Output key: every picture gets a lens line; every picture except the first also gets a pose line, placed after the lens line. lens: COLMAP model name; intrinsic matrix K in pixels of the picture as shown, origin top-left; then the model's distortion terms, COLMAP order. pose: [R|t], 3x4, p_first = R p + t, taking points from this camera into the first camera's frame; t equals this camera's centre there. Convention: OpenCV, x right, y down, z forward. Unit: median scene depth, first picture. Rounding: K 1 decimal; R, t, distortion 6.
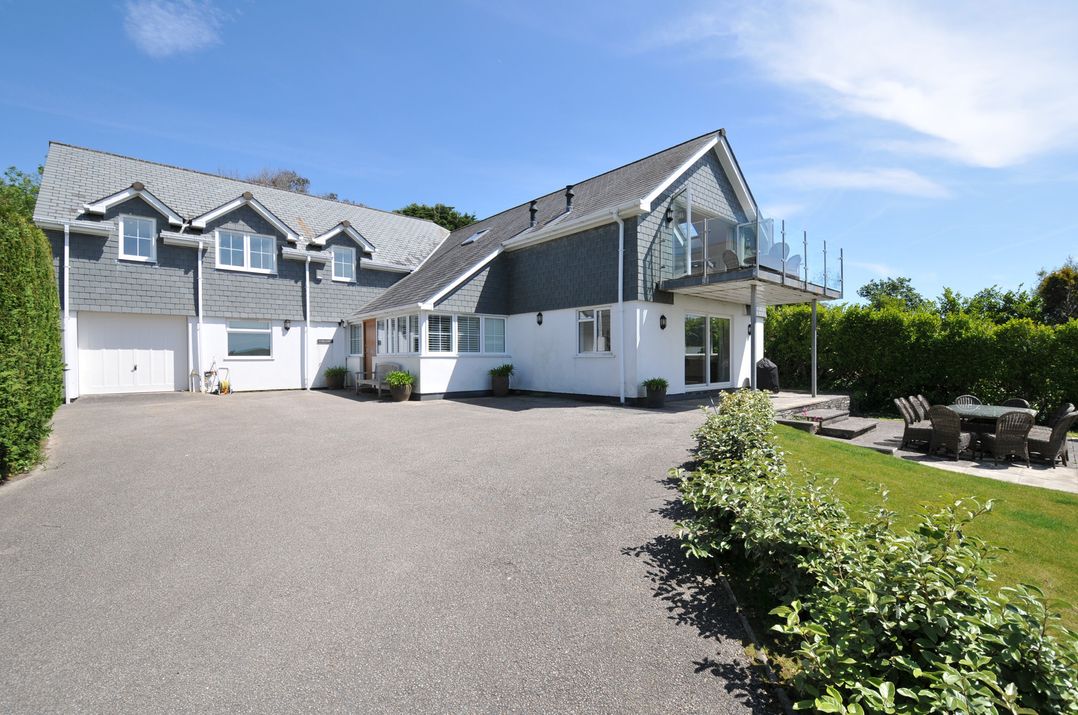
lens RADIAL K [[452.9, 0, 542.8], [0, 452.9, 361.2], [0, 0, 1]] dist [0.000280, -0.018318]
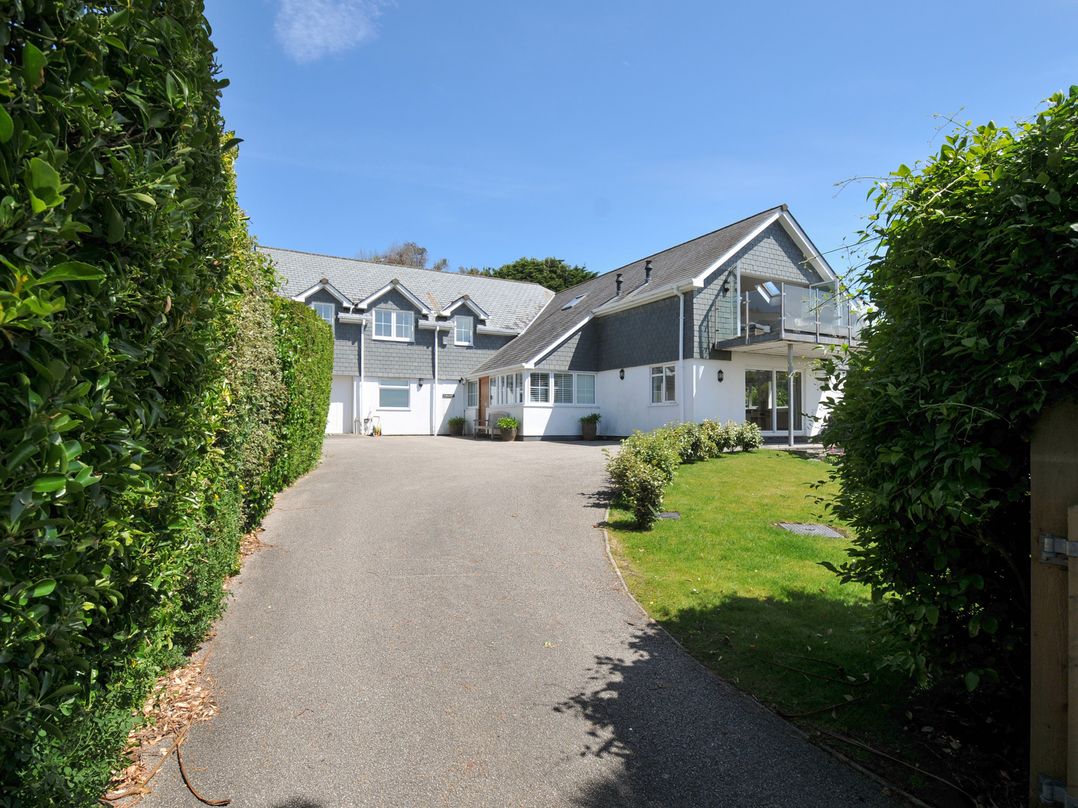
lens RADIAL K [[556.6, 0, 544.3], [0, 556.6, 407.9], [0, 0, 1]] dist [-0.016810, -0.000026]
pose [[0.971333, 0.000554, -0.237723, 0.139399], [-0.009224, 0.999332, -0.035357, 0.045526], [0.237544, 0.036536, 0.970689, -0.443447]]
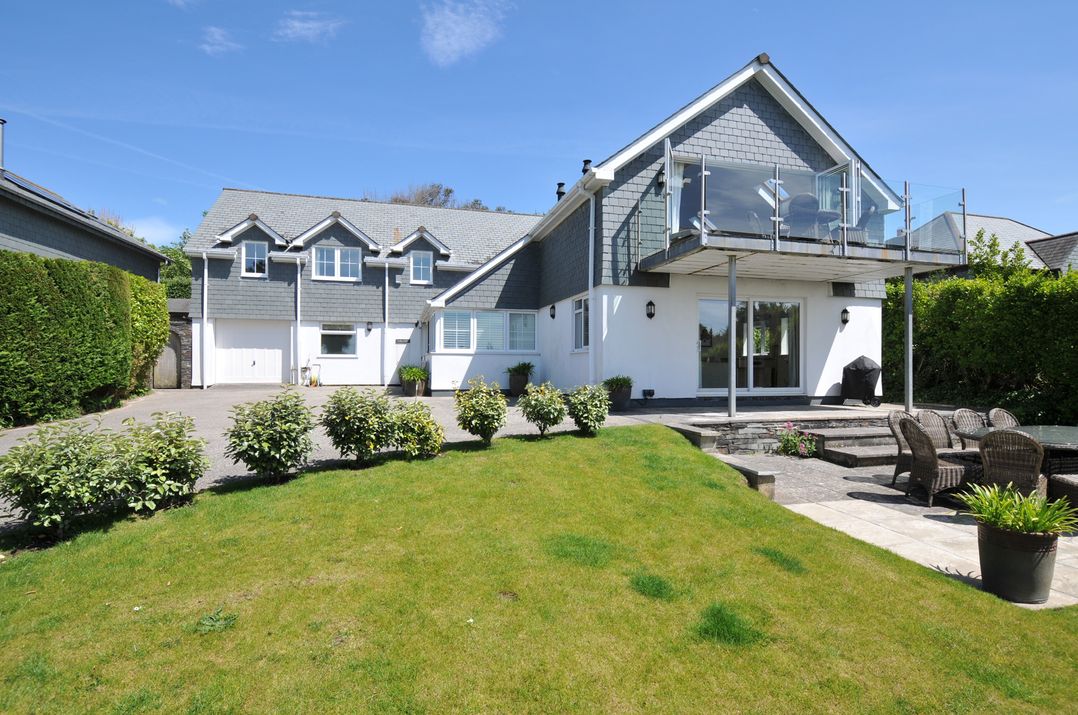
lens RADIAL K [[518.7, 0, 548.4], [0, 518.7, 362.1], [0, 0, 1]] dist [0.000455, -0.017401]
pose [[0.898021, 0.005114, -0.439924, 0.438625], [-0.011597, 0.999860, -0.012050, 0.019235], [0.439801, 0.015923, 0.897954, 0.063212]]
